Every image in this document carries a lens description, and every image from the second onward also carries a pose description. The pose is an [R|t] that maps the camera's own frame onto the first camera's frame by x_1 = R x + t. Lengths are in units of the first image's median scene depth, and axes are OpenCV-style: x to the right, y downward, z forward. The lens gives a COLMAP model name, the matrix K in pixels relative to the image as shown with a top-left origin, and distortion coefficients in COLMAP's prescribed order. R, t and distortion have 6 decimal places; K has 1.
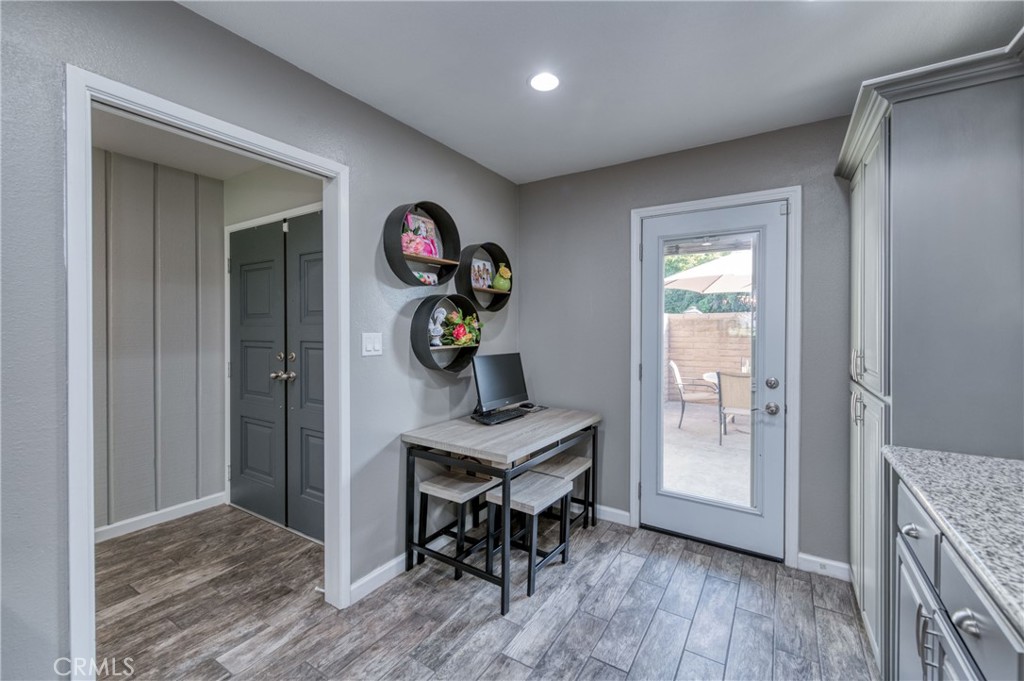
lens RADIAL K [[403.1, 0, 527.5], [0, 403.1, 329.4], [0, 0, 1]] dist [-0.000960, -0.000446]
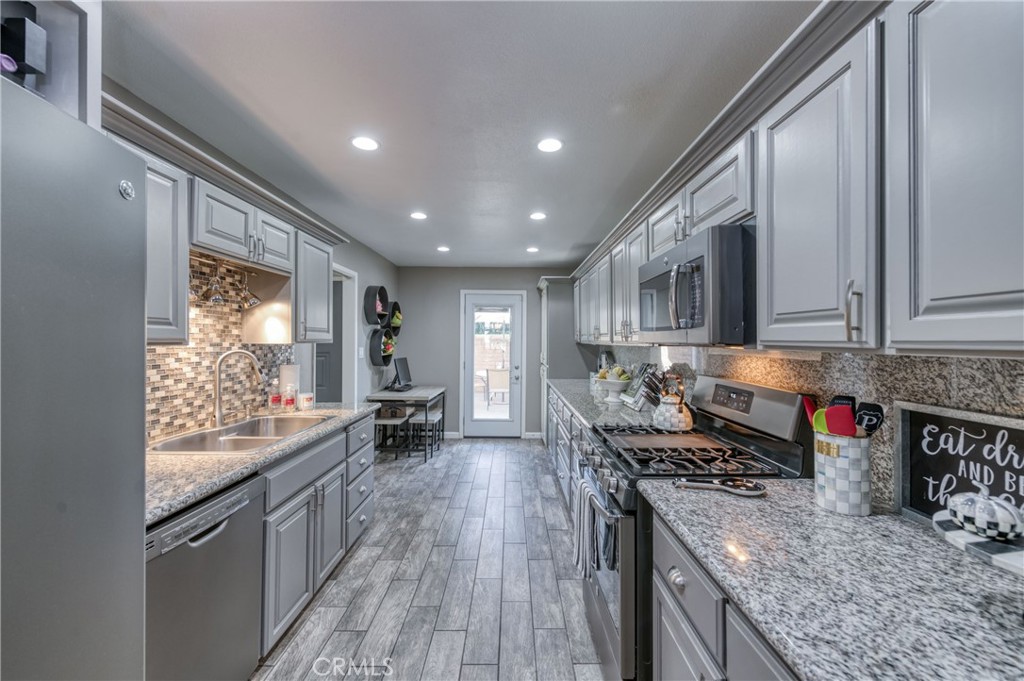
lens RADIAL K [[403.1, 0, 513.8], [0, 403.1, 338.9], [0, 0, 1]] dist [-0.000960, -0.000446]
pose [[0.844088, 0.007668, 0.536150, -0.722645], [-0.001017, 0.999919, -0.012699, -0.007998], [-0.536204, 0.010174, 0.844027, -1.061263]]
